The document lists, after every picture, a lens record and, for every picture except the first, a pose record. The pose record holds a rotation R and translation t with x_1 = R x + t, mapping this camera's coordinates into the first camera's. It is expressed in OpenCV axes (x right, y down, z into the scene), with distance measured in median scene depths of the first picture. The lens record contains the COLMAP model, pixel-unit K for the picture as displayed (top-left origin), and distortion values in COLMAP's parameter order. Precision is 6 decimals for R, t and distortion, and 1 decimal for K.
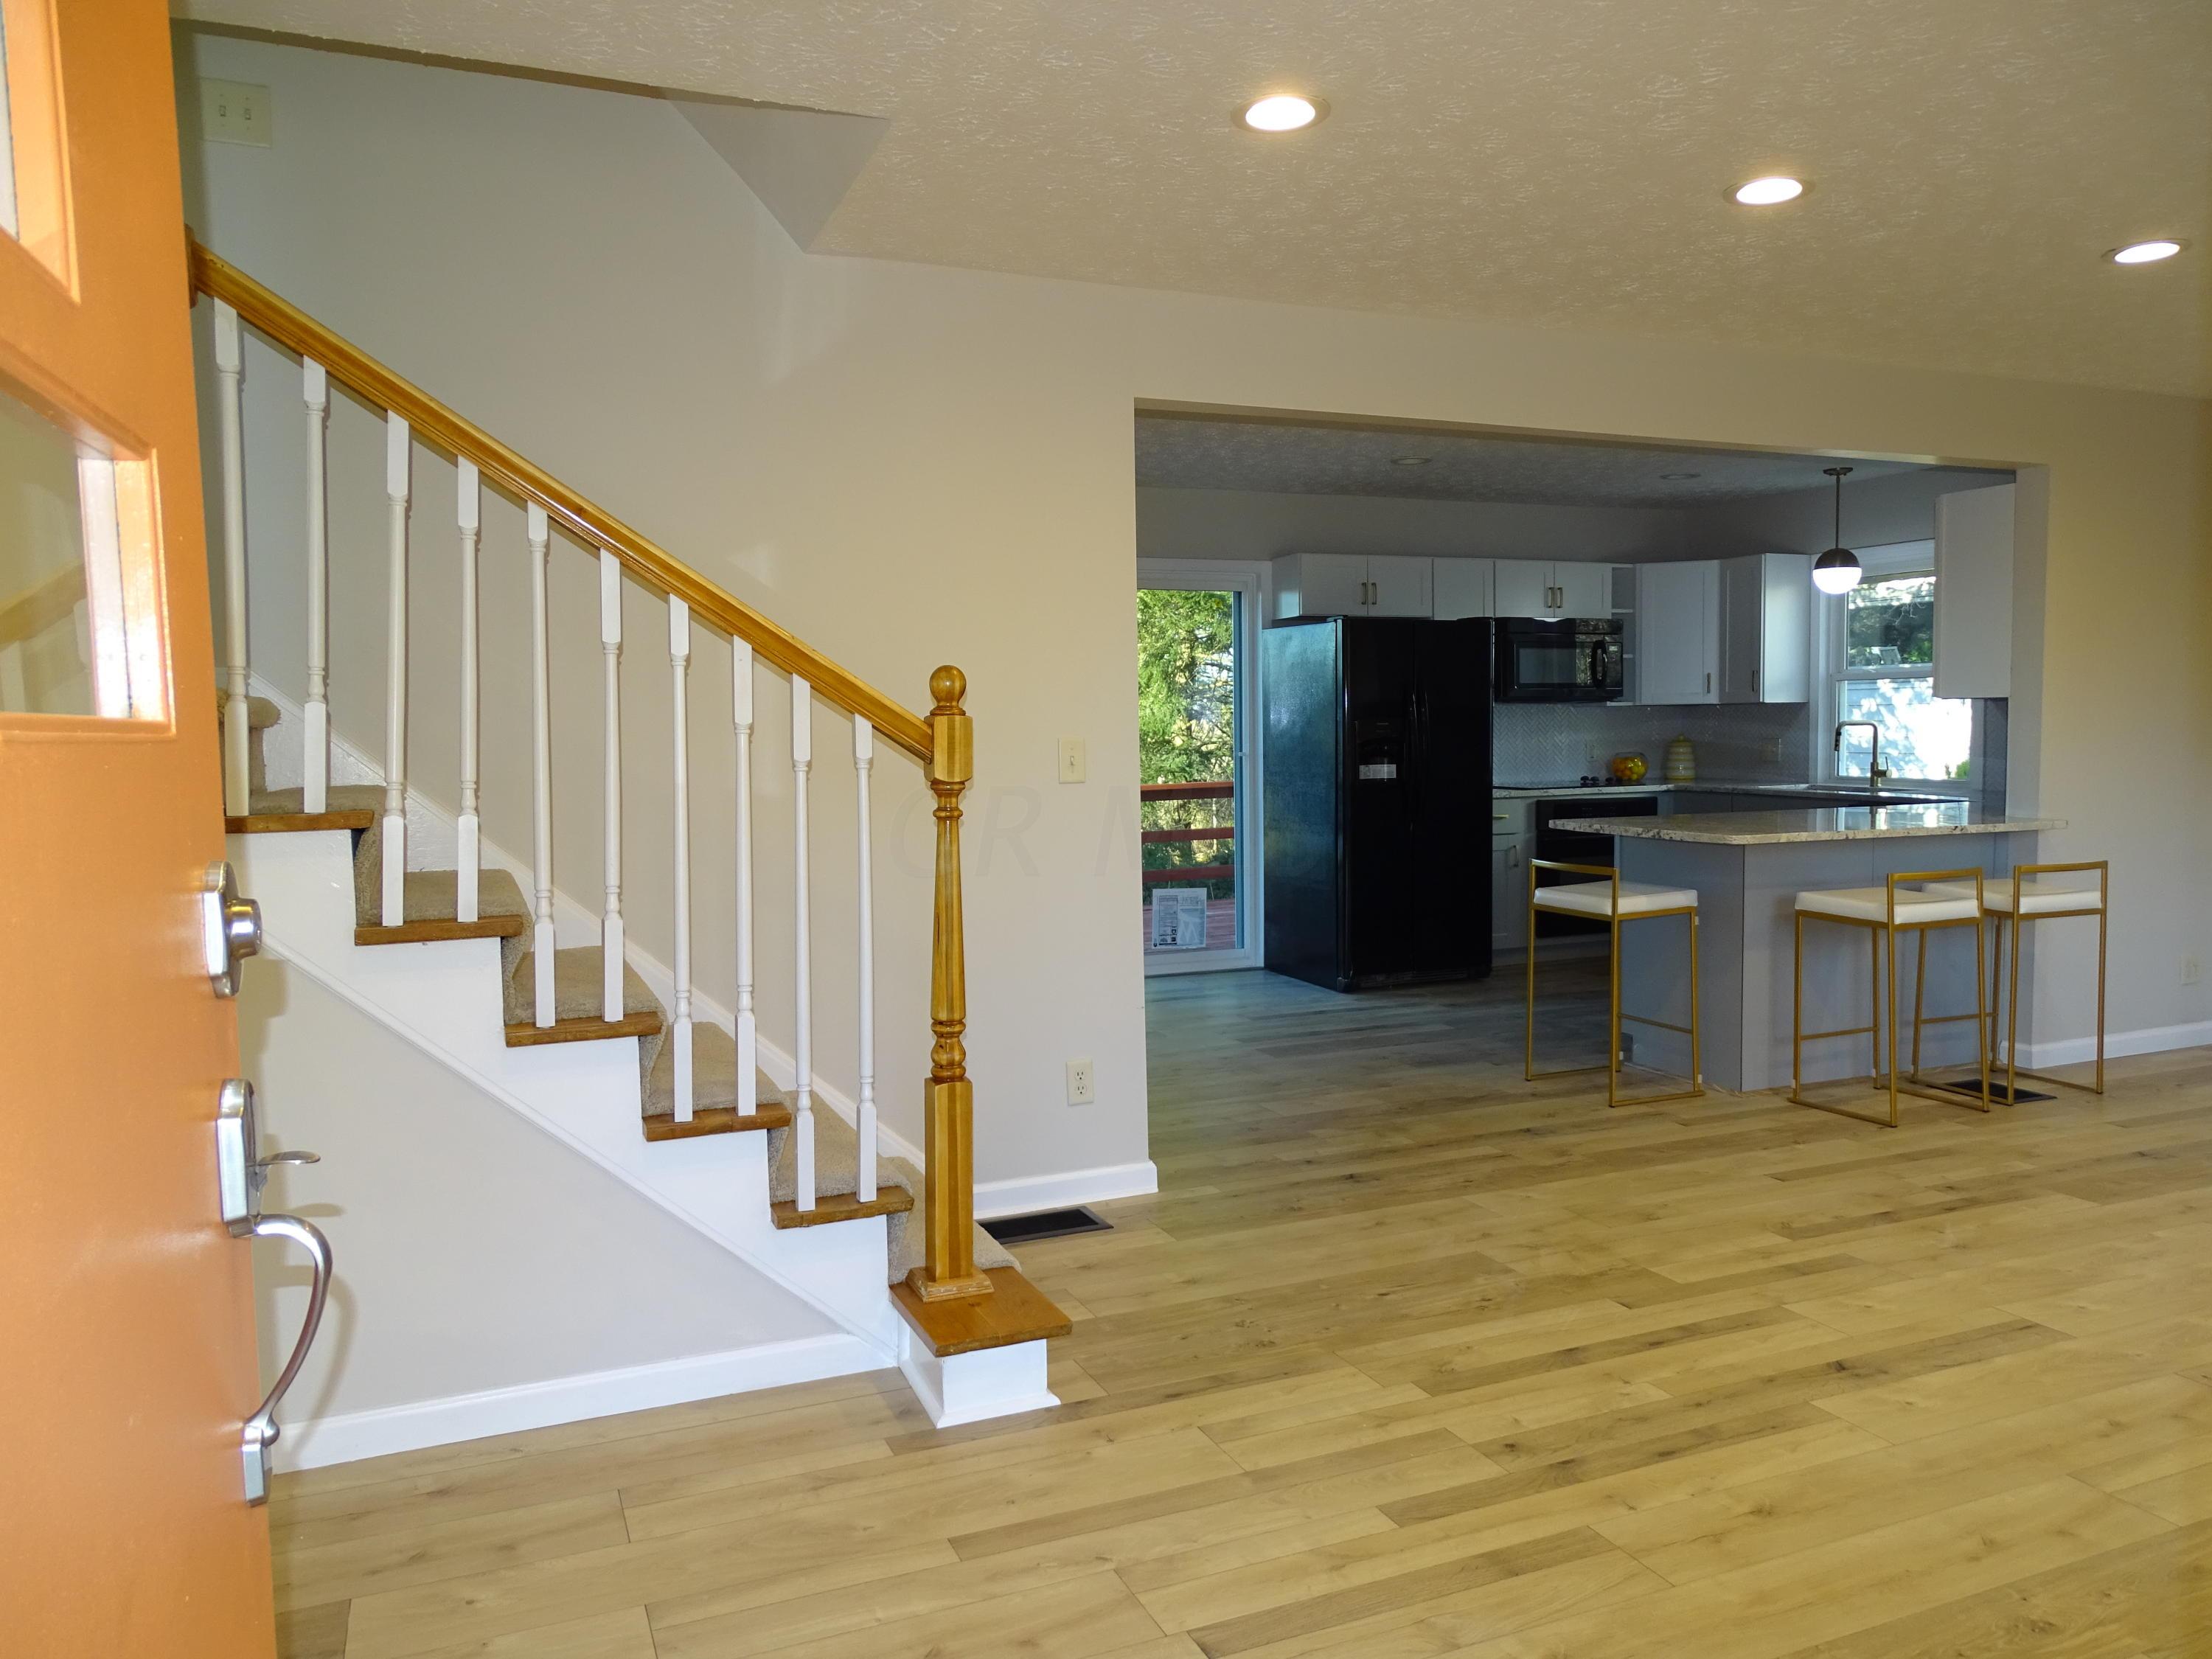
lens RADIAL K [[1535.5, 0, 1106.0], [0, 1535.5, 829.5], [0, 0, 1]] dist [-0.001731, -0.005542]
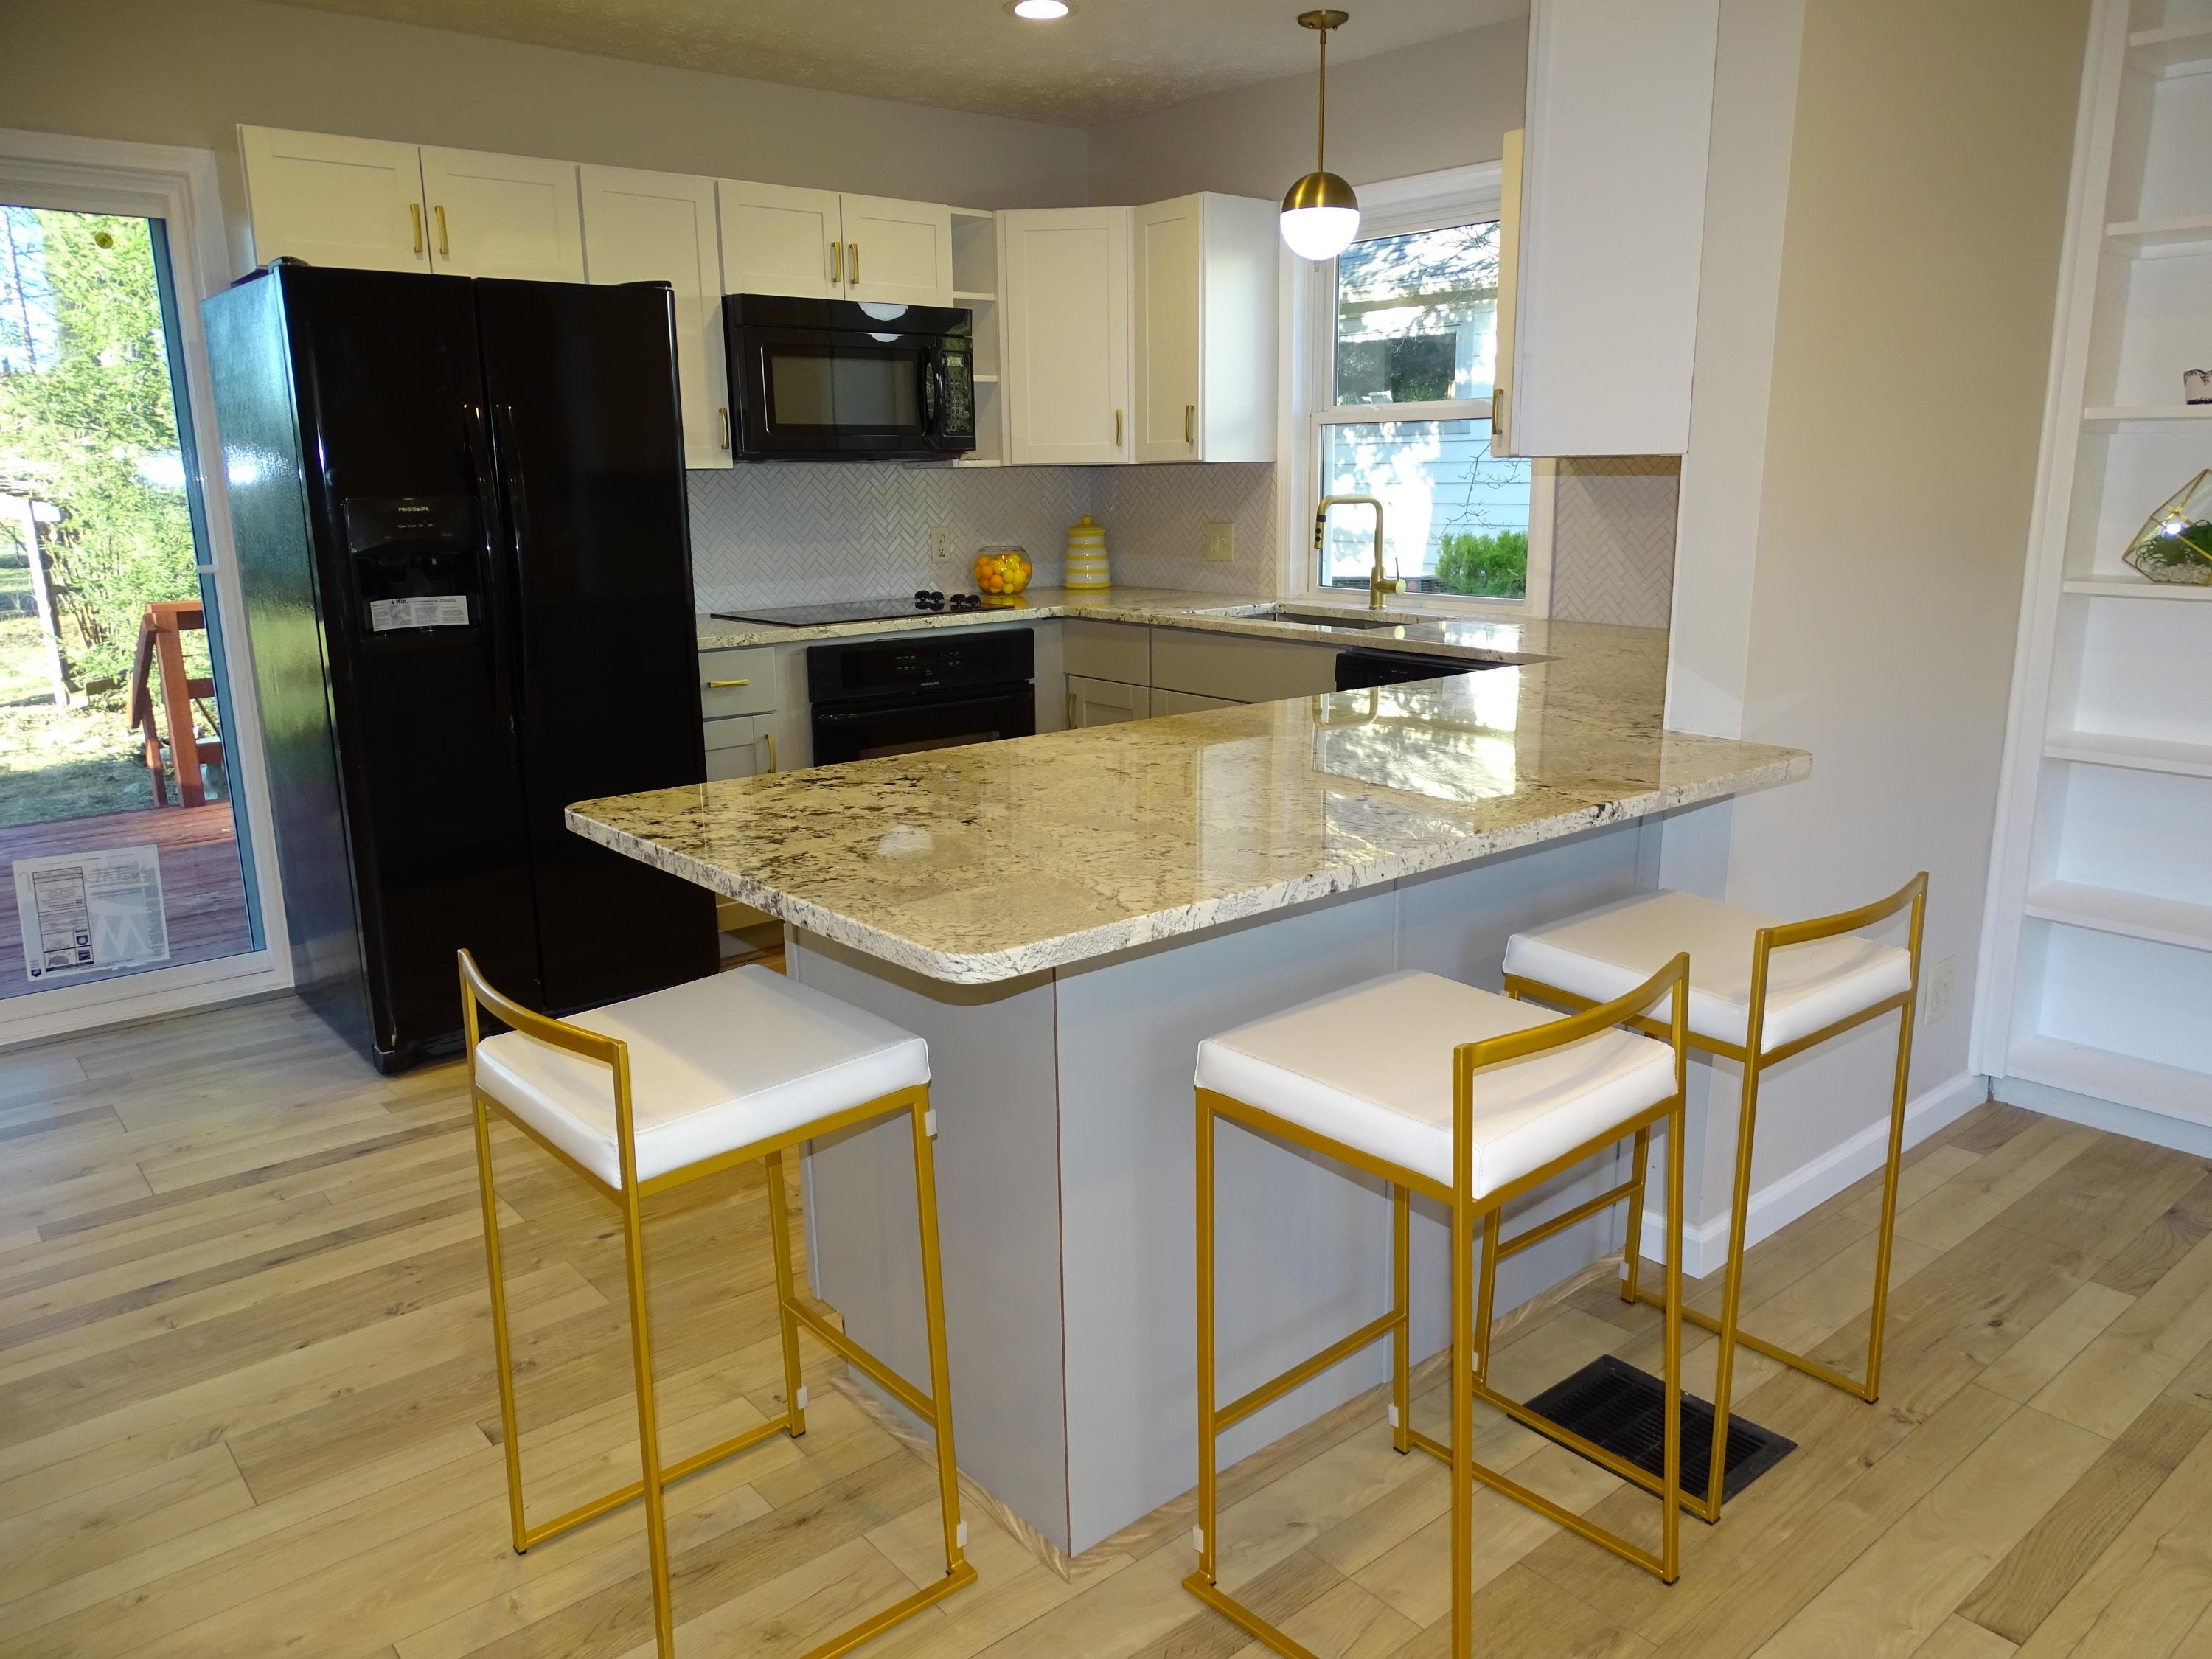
lens RADIAL K [[1535.5, 0, 1106.0], [0, 1535.5, 829.5], [0, 0, 1]] dist [-0.001731, -0.005542]
pose [[0.954434, -0.068436, 0.290469, 0.216459], [0.022019, 0.986846, 0.160154, -0.039383], [-0.297609, -0.146461, 0.943387, 0.446226]]
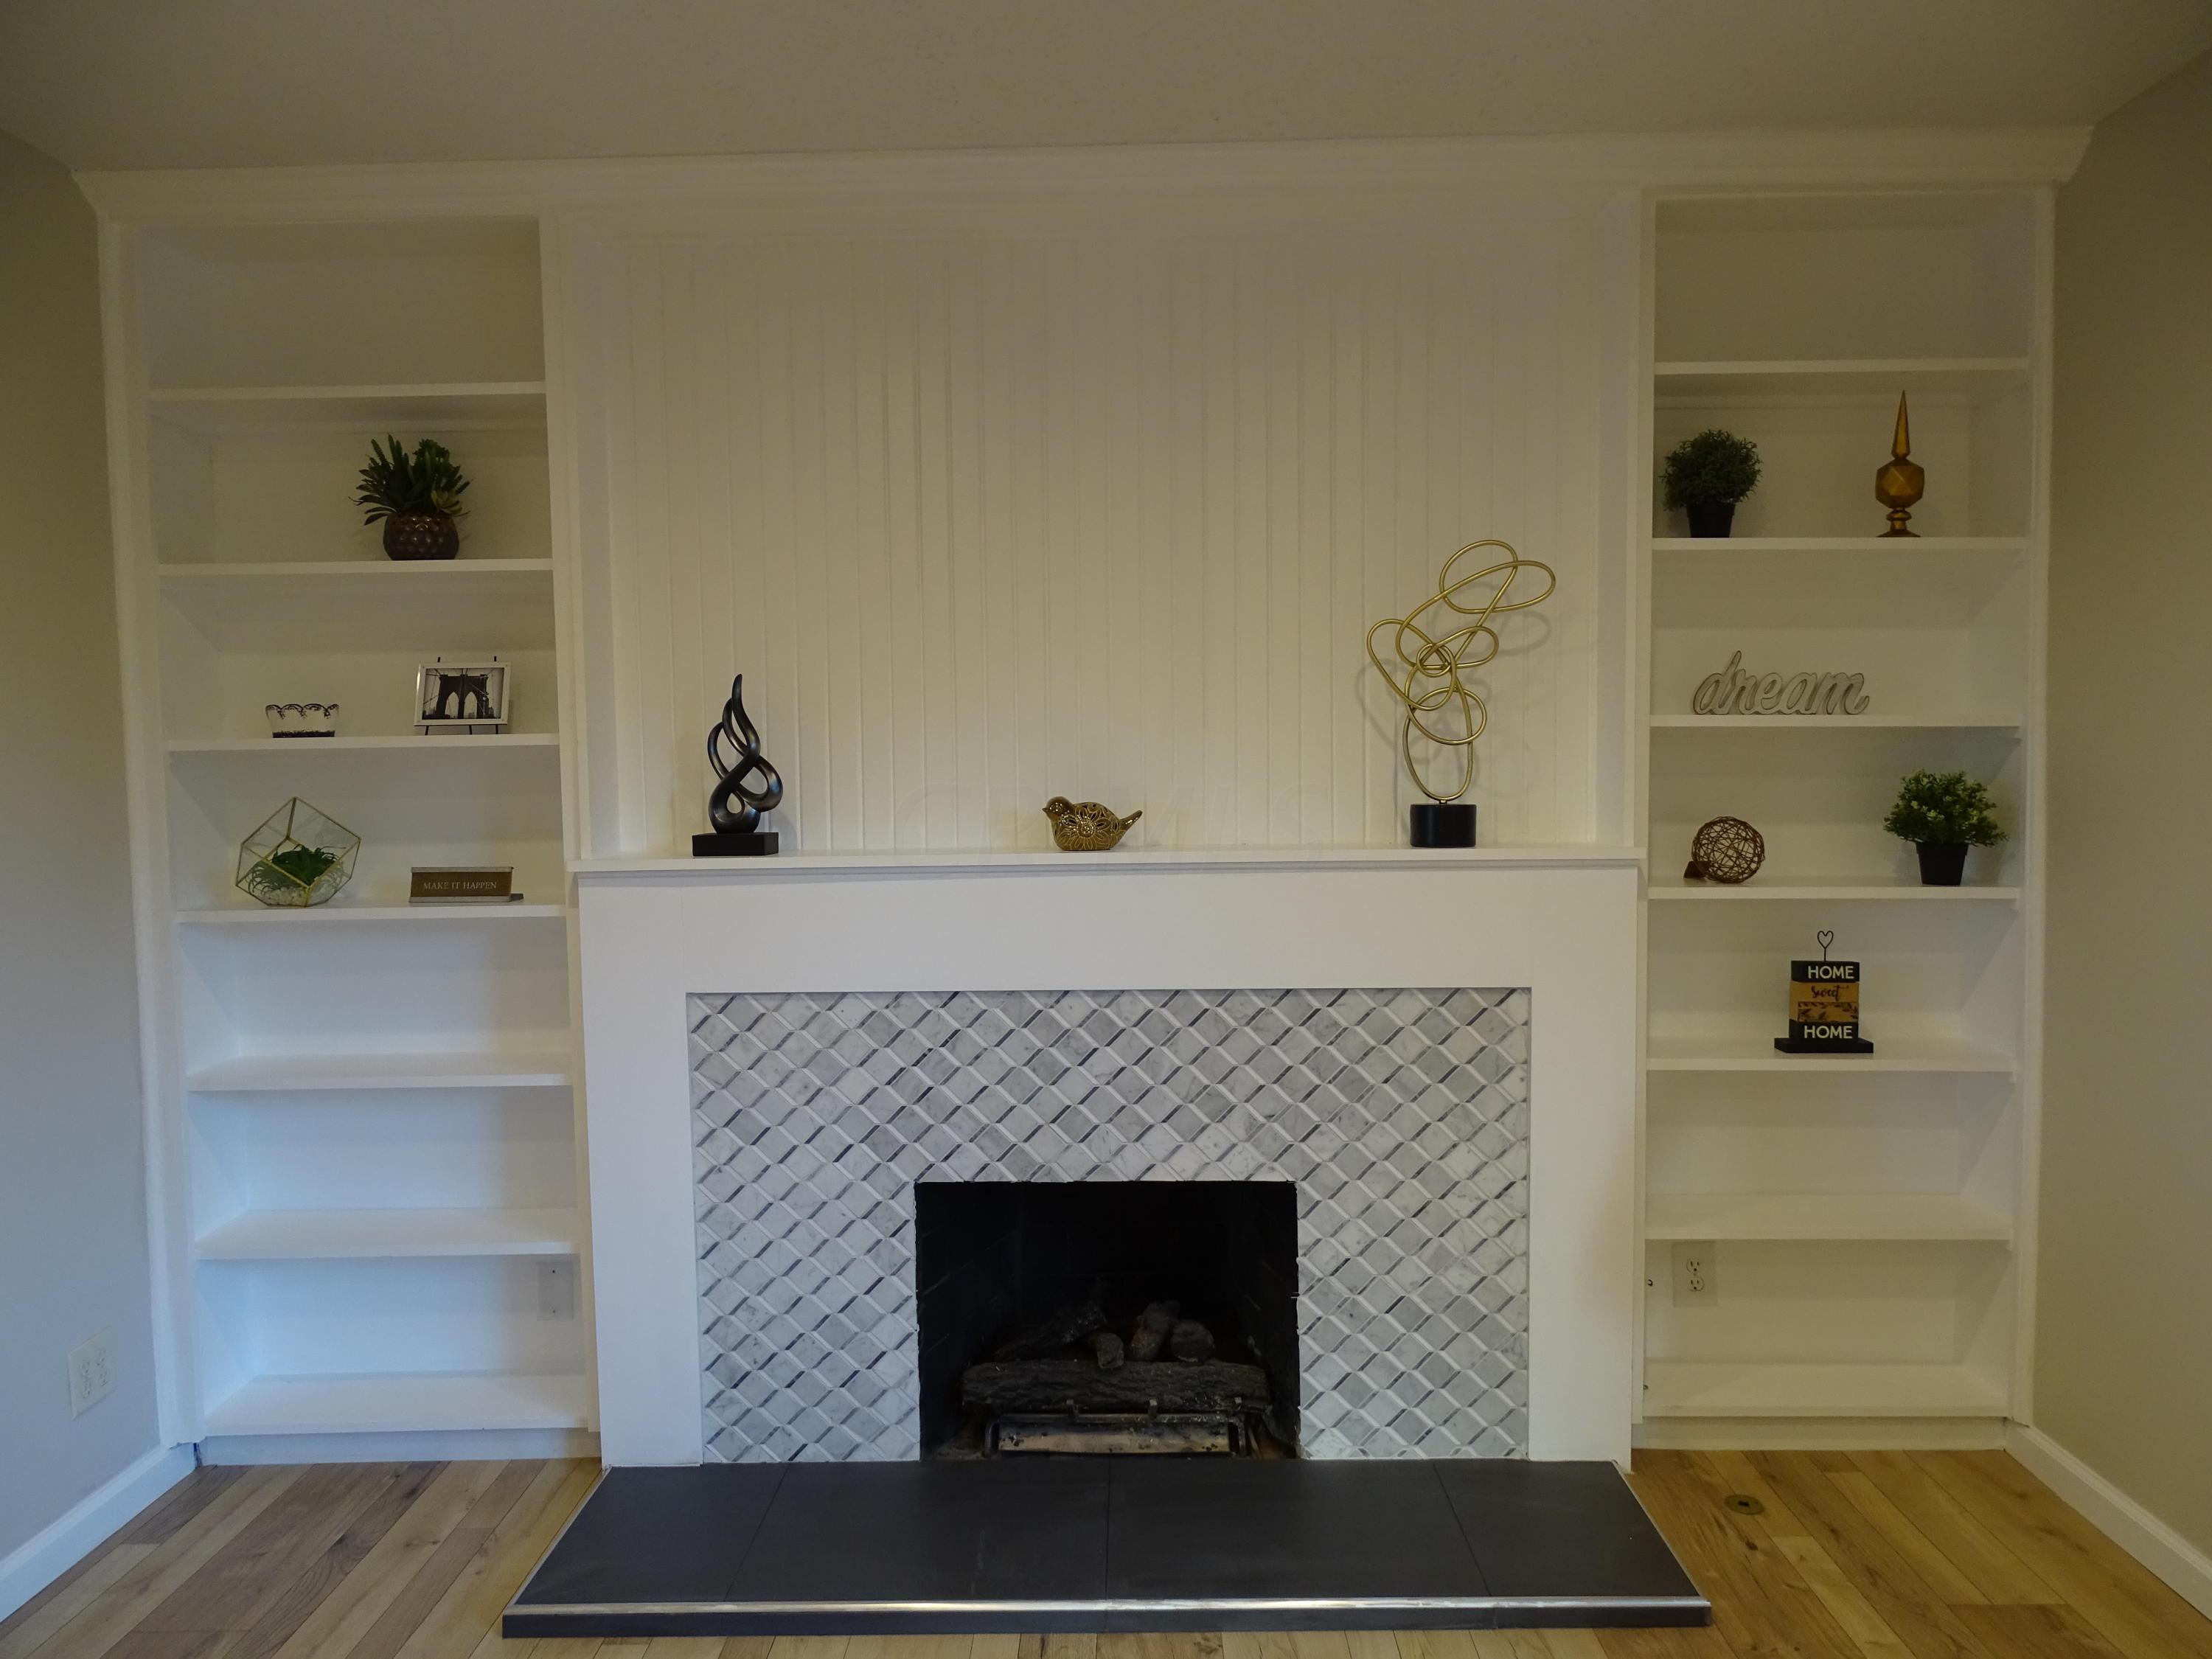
lens RADIAL K [[1535.5, 0, 1106.0], [0, 1535.5, 829.5], [0, 0, 1]] dist [-0.001731, -0.005542]
pose [[0.384443, -0.044836, 0.922059, 0.264441], [0.072535, 0.997199, 0.018247, -0.042045], [-0.920295, 0.059866, 0.386618, 0.415371]]
